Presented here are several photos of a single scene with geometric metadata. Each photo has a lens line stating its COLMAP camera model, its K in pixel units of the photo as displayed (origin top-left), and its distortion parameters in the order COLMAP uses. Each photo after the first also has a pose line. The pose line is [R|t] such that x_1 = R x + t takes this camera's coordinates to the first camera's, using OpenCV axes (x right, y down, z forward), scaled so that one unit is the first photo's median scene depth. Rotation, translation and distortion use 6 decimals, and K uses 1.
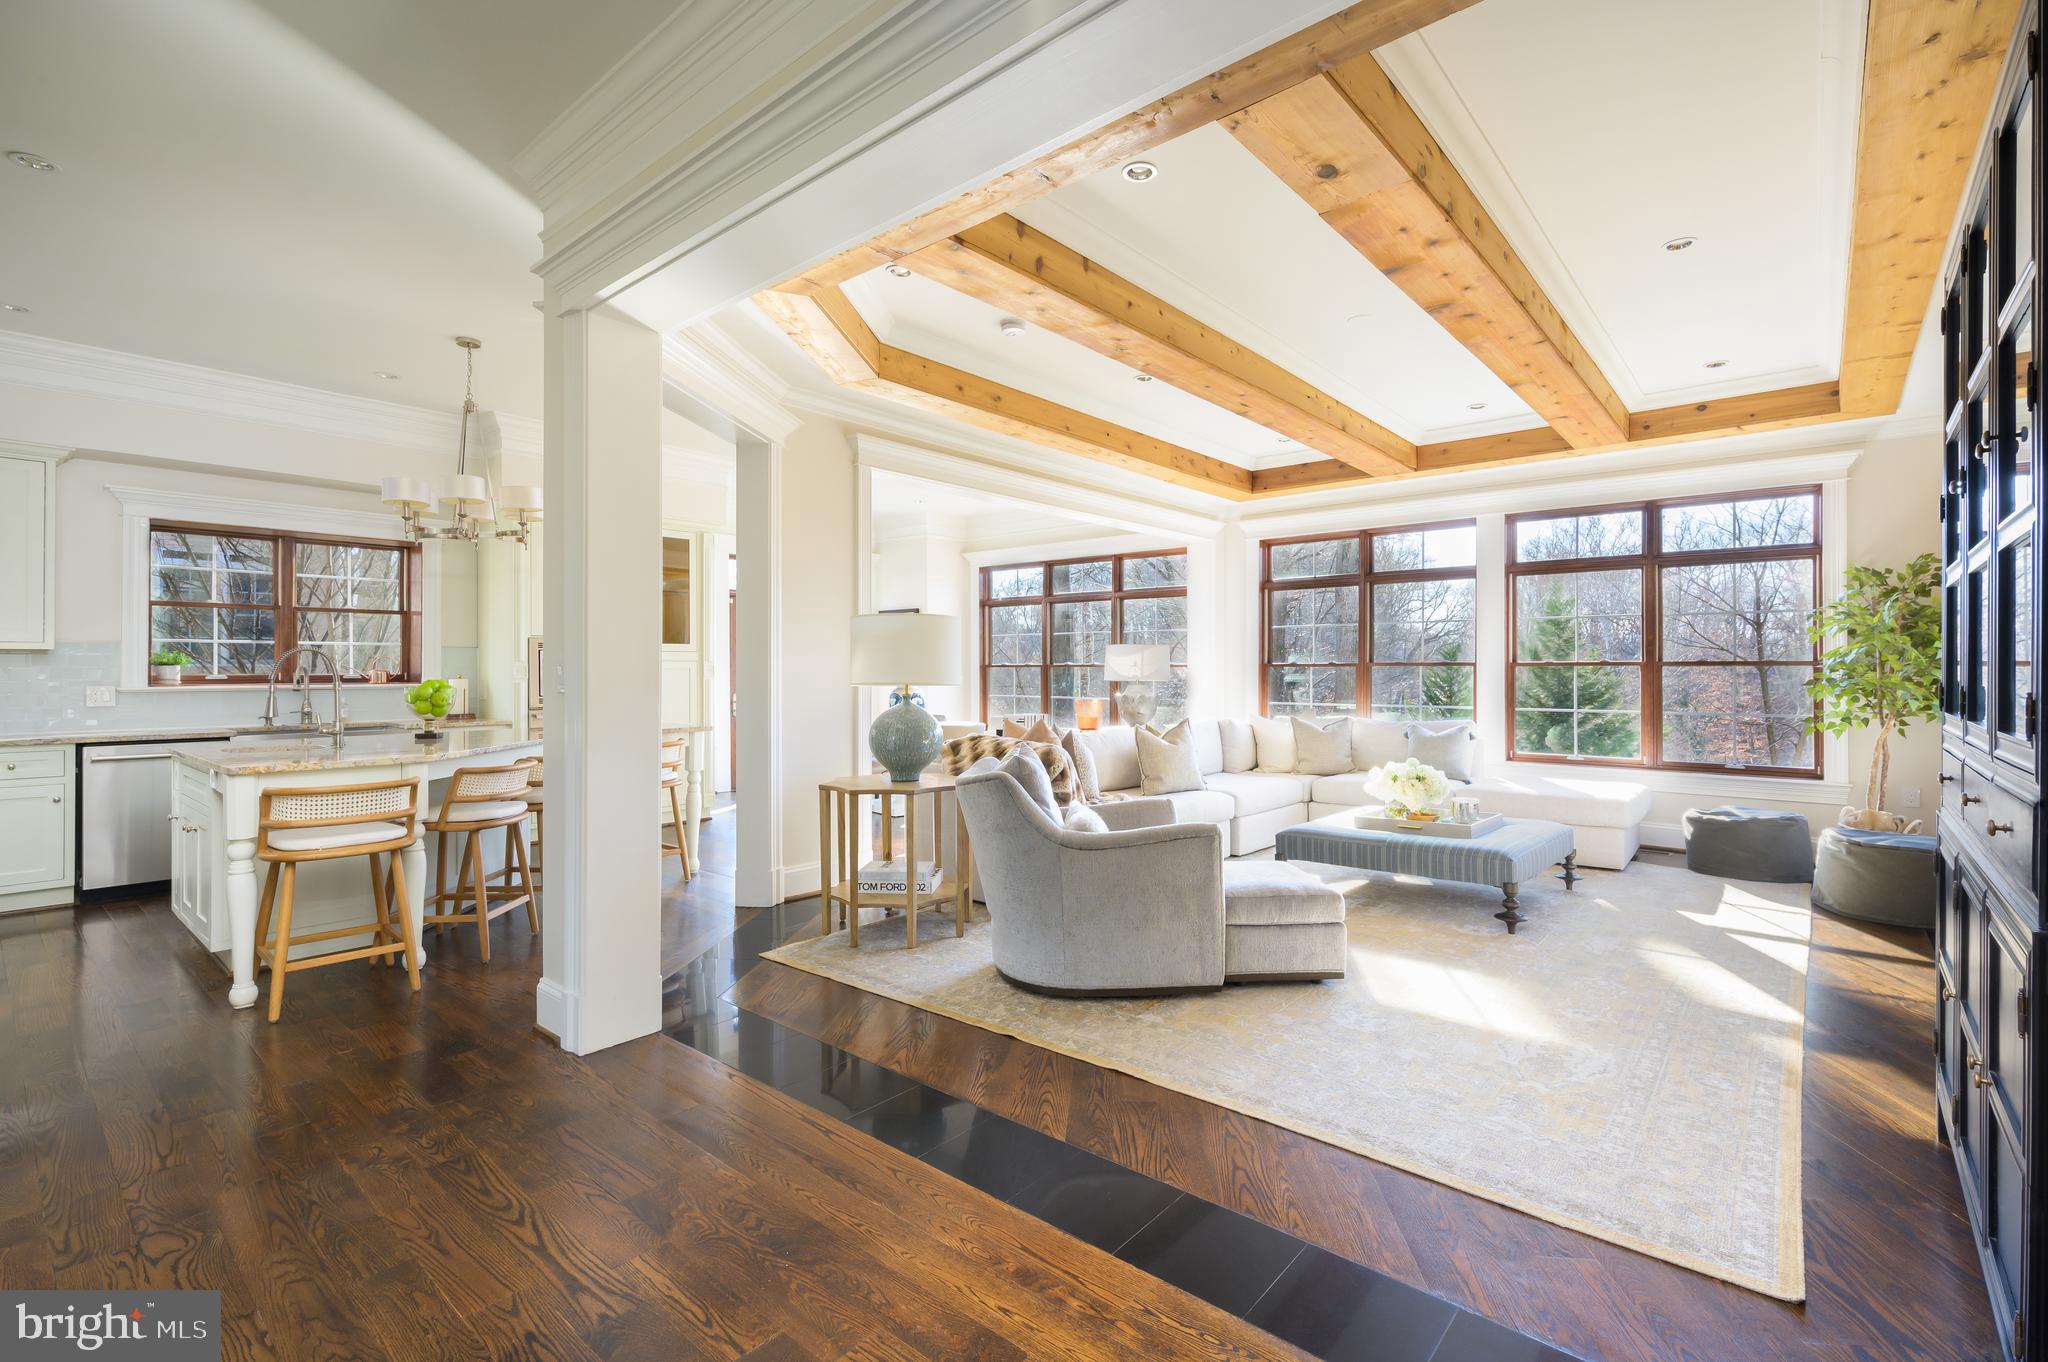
lens RADIAL K [[940.7, 0, 1032.7], [0, 940.7, 669.3], [0, 0, 1]] dist [-0.002448, 0.000067]
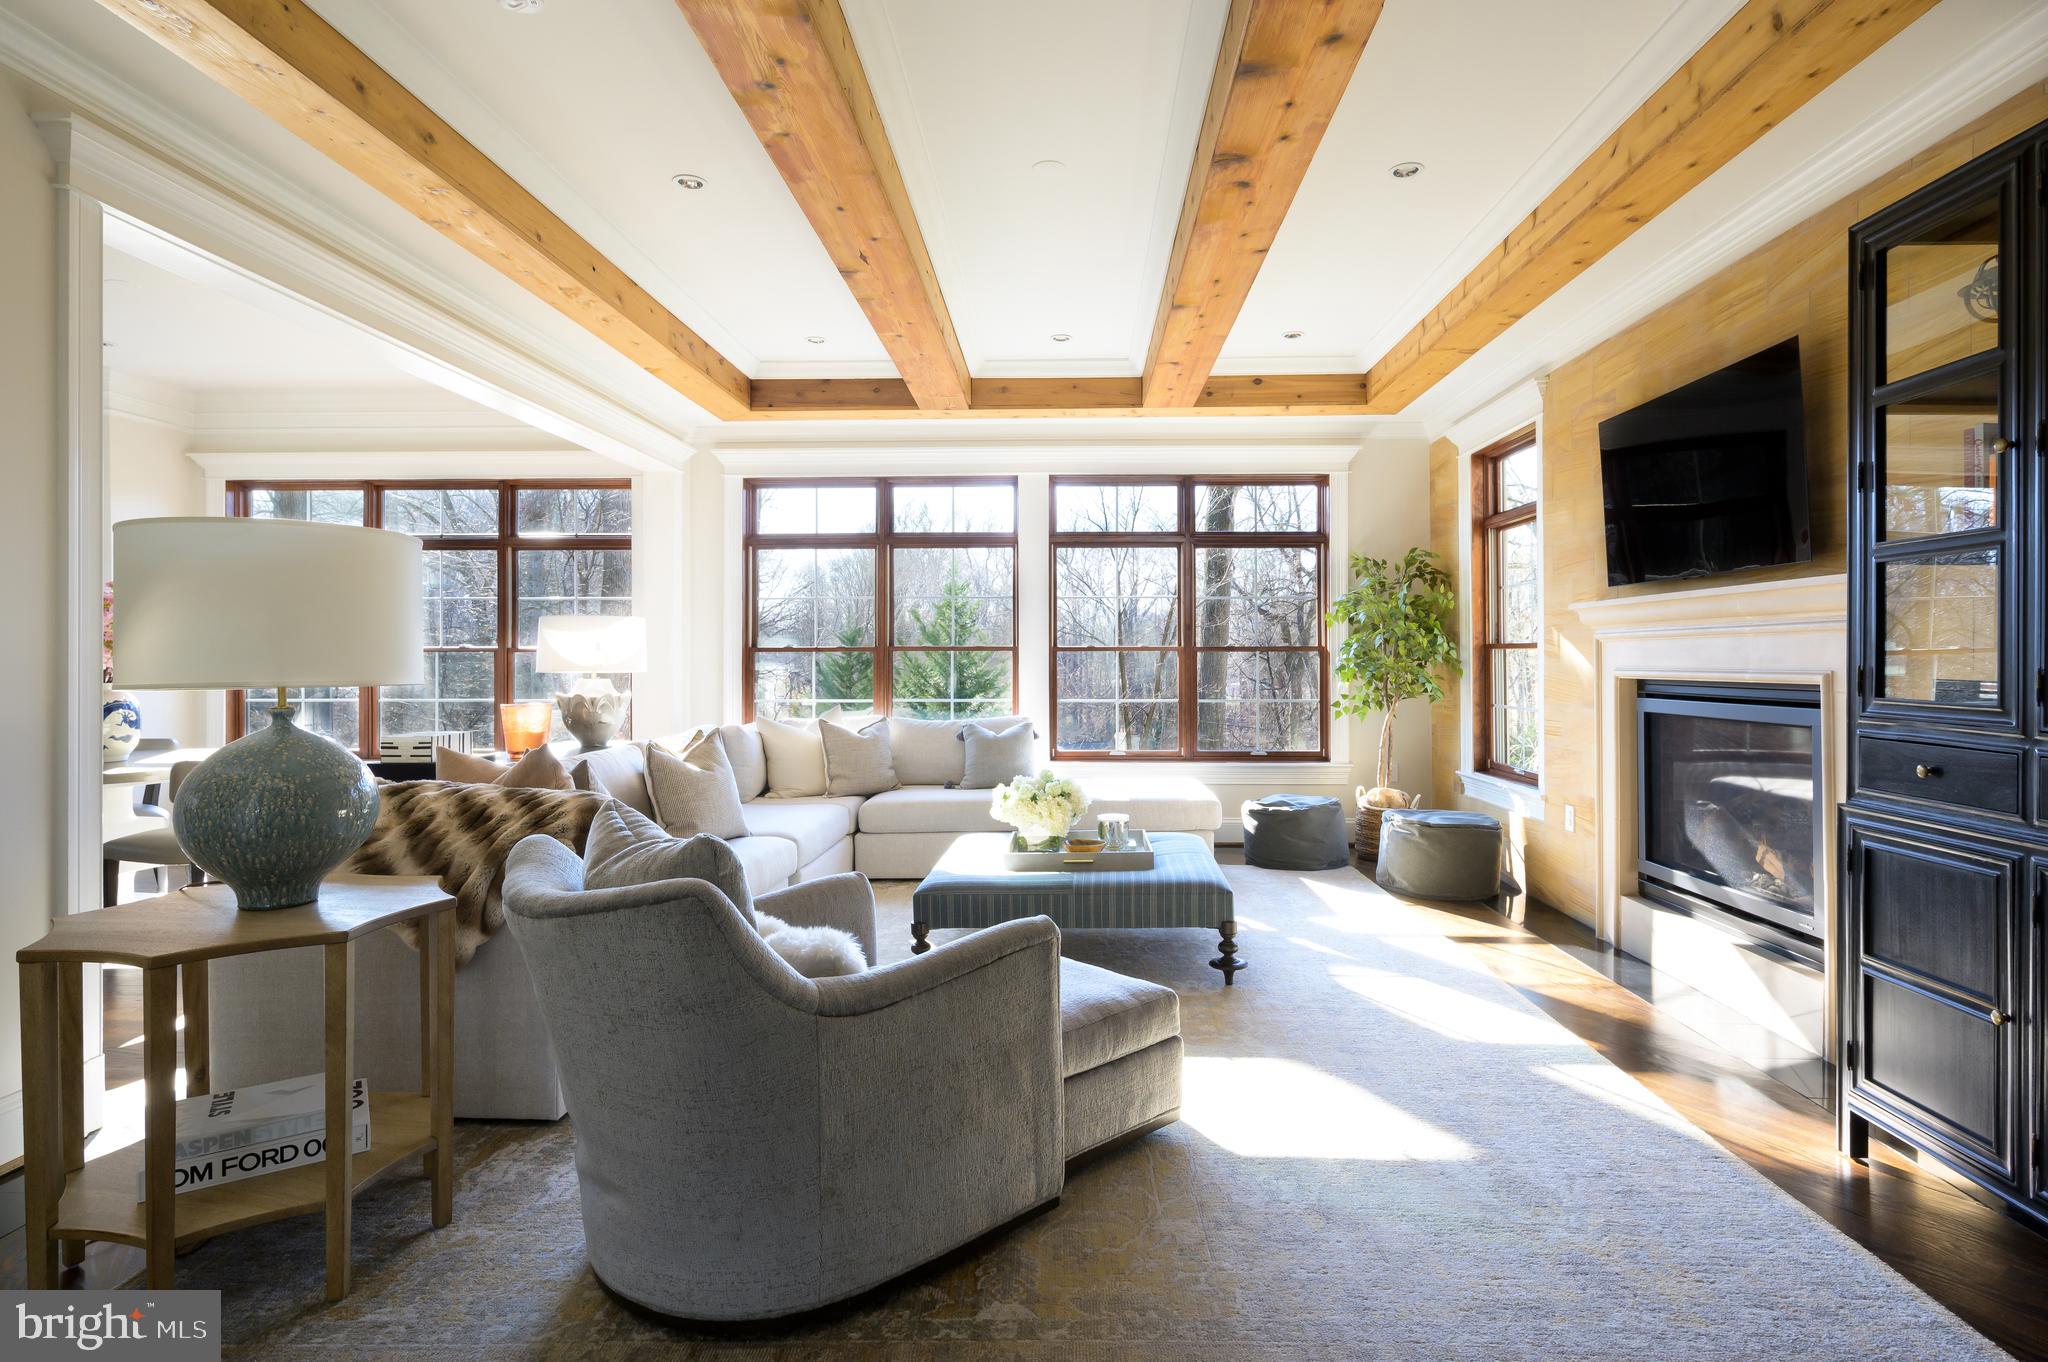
lens RADIAL K [[1053.3, 0, 1056.1], [0, 1053.3, 661.7], [0, 0, 1]] dist [-0.002679, 0.000728]
pose [[0.772150, -0.004257, 0.635426, -0.128161], [-0.000149, 0.999976, 0.006881, -0.000186], [-0.635441, -0.005408, 0.772131, 0.295988]]
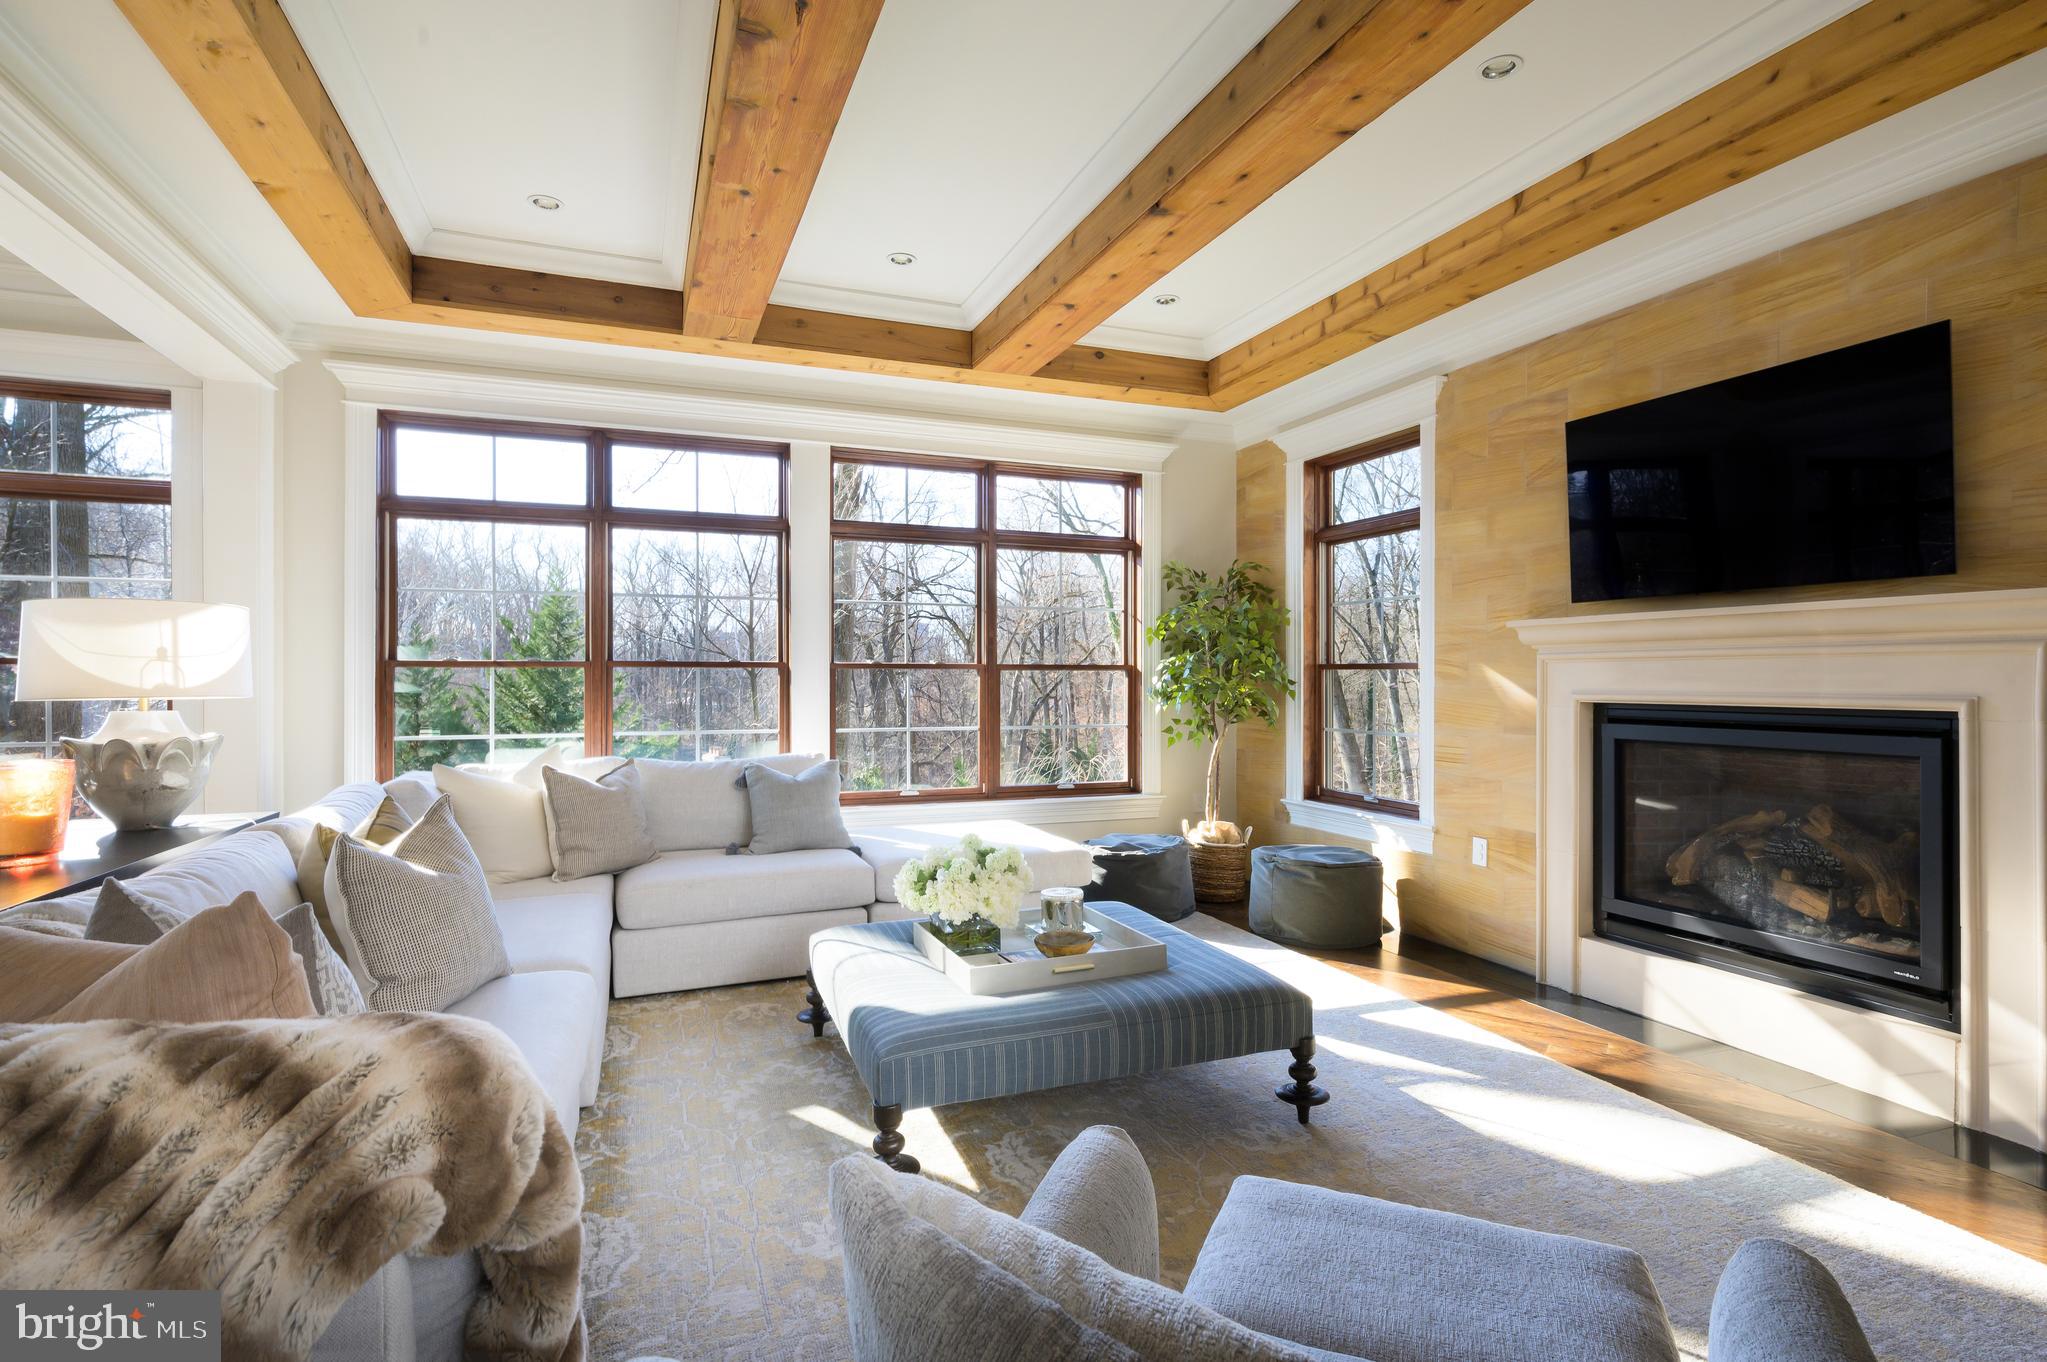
lens RADIAL K [[1012.8, 0, 1036.3], [0, 1012.8, 686.6], [0, 0, 1]] dist [0.000721, -0.001984]
pose [[0.466466, -0.008246, 0.884500, -0.096394], [-0.005693, 0.999908, 0.012325, 0.000288], [-0.884521, -0.010785, 0.466376, 0.624823]]
